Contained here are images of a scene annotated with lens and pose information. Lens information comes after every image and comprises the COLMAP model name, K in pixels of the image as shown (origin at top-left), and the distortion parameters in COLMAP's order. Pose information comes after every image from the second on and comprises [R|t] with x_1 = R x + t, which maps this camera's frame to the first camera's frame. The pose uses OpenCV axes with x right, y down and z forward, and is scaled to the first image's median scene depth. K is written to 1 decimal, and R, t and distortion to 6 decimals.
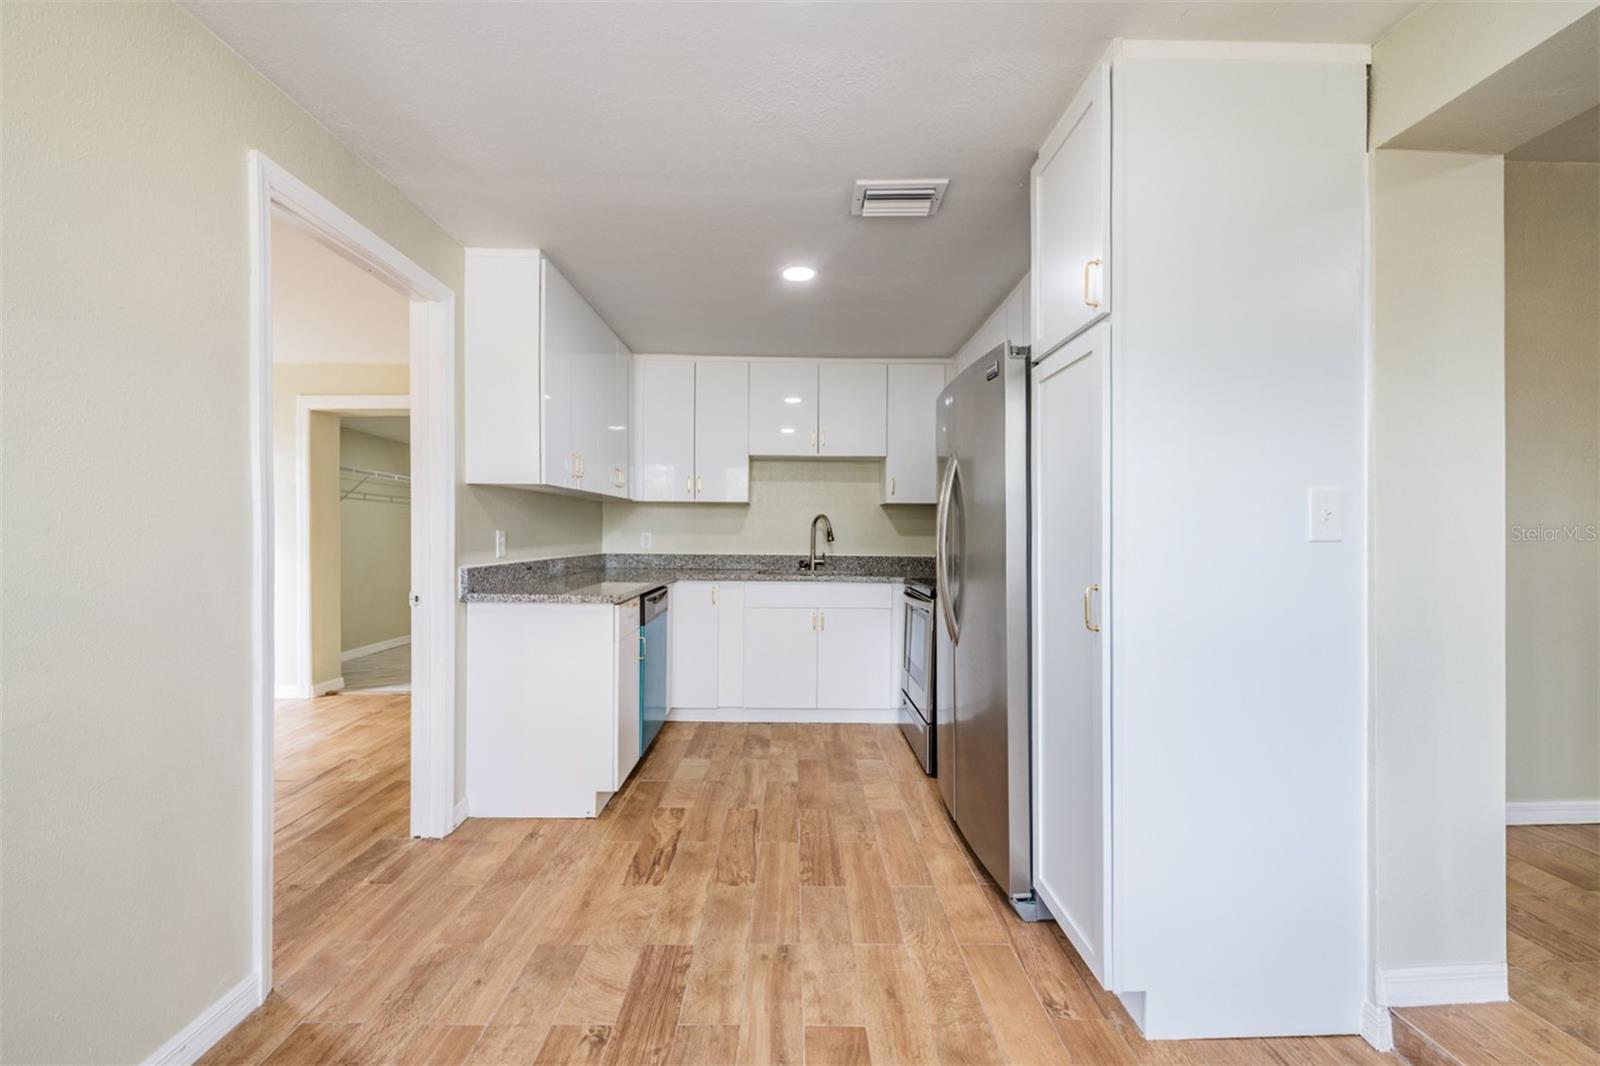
lens RADIAL K [[653.0, 0, 800.0], [0, 653.0, 533.0], [0, 0, 1]] dist [-0.013684, -0.000574]
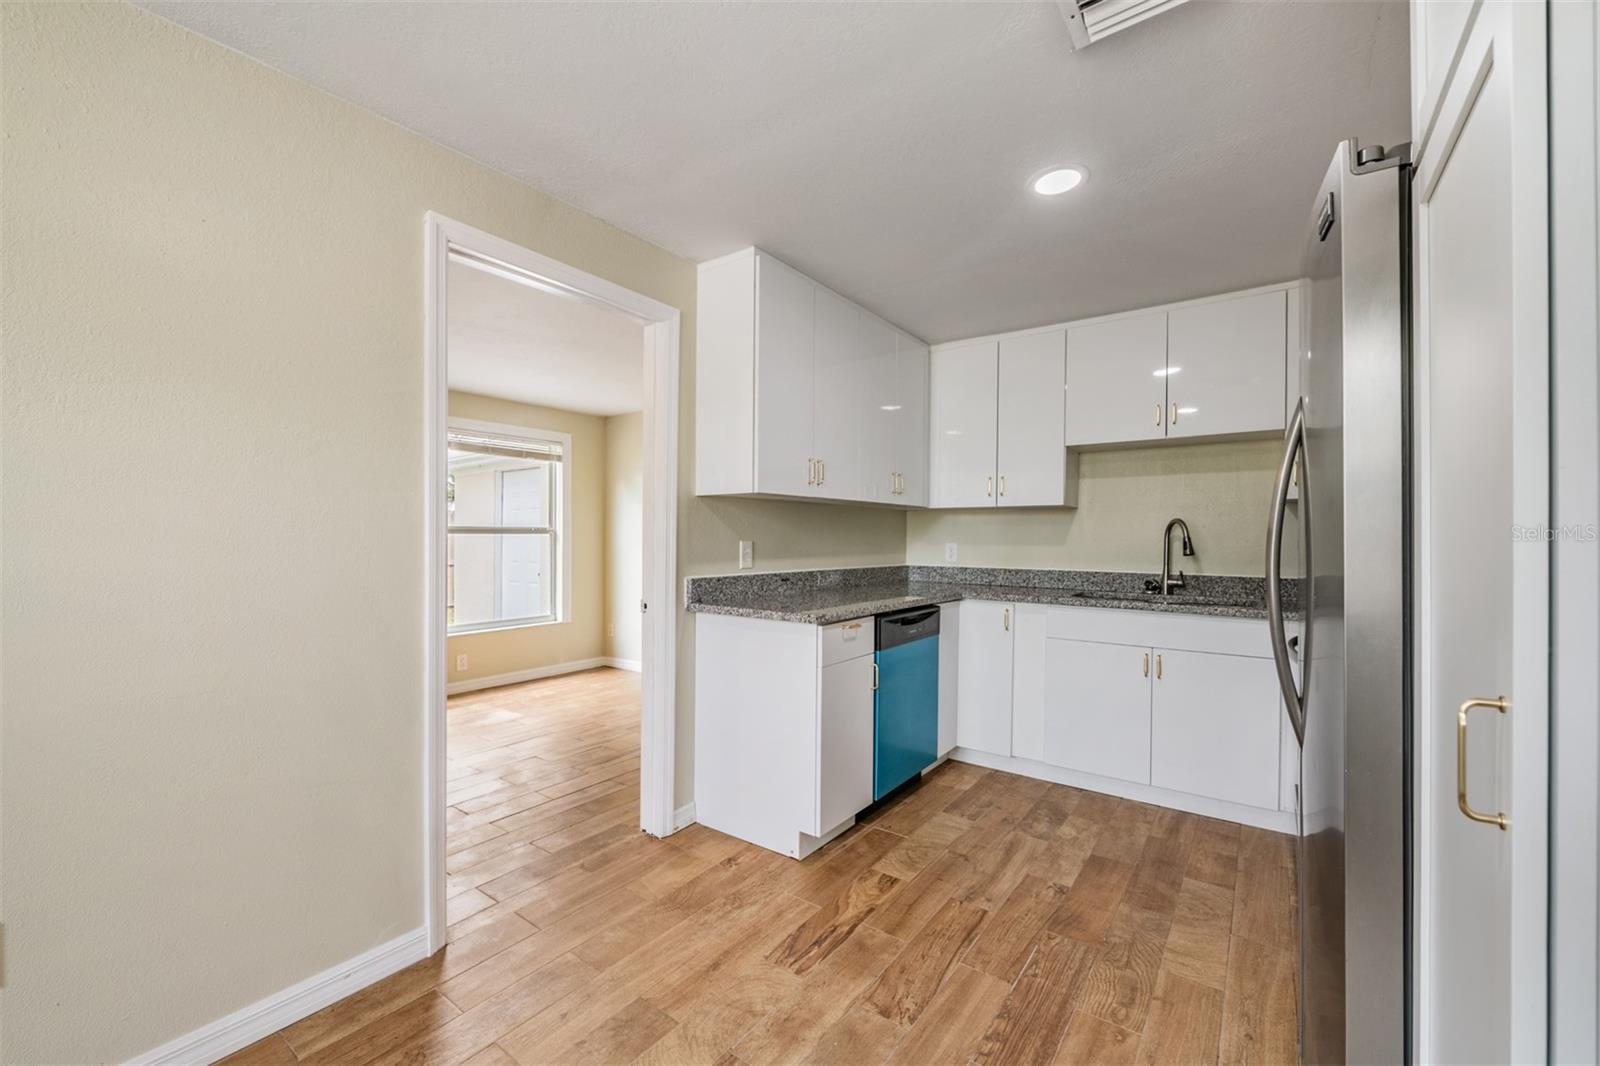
lens RADIAL K [[639.0, 0, 786.3], [0, 639.0, 544.0], [0, 0, 1]] dist [-0.007421, -0.000384]
pose [[0.791865, 0.001809, -0.610694, 0.182275], [-0.000847, 0.999998, 0.001864, -0.001502], [0.610696, -0.000959, 0.791865, 0.251436]]
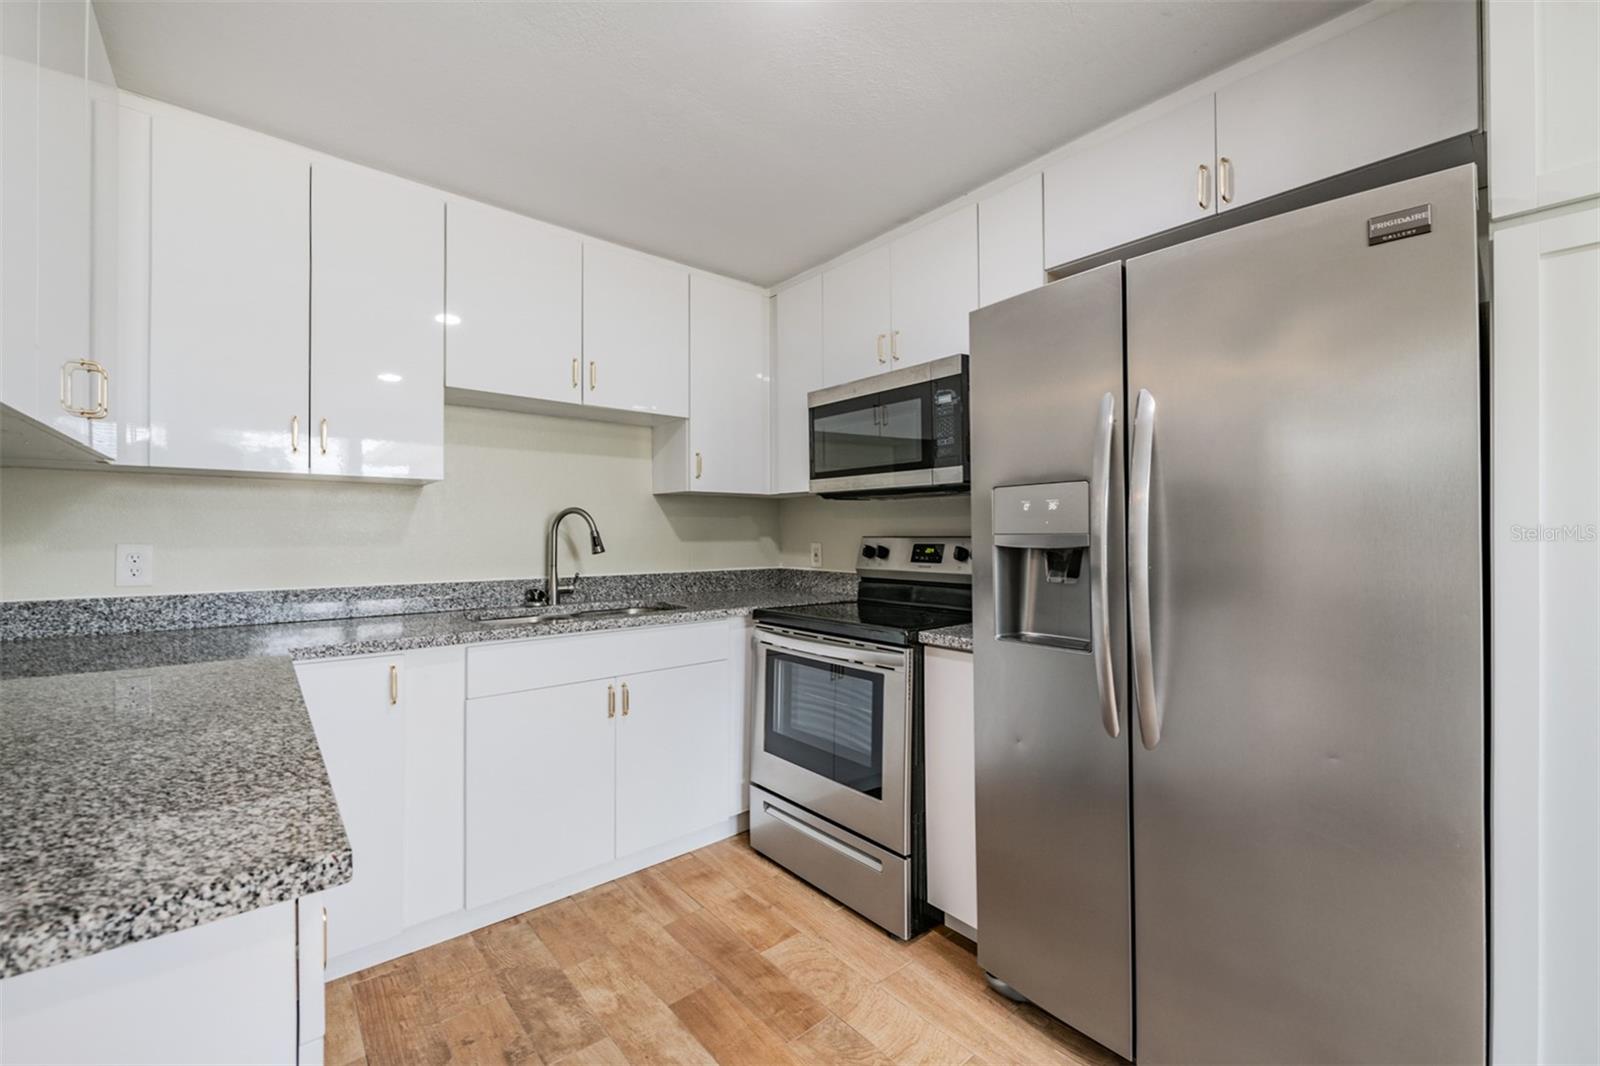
lens RADIAL K [[649.5, 0, 820.1], [0, 649.5, 527.9], [0, 0, 1]] dist [0.000750, -0.000174]
pose [[0.762807, -0.003361, 0.646617, -0.259294], [0.008626, 0.999950, -0.004979, -0.008375], [-0.646568, 0.009376, 0.762798, 0.619530]]
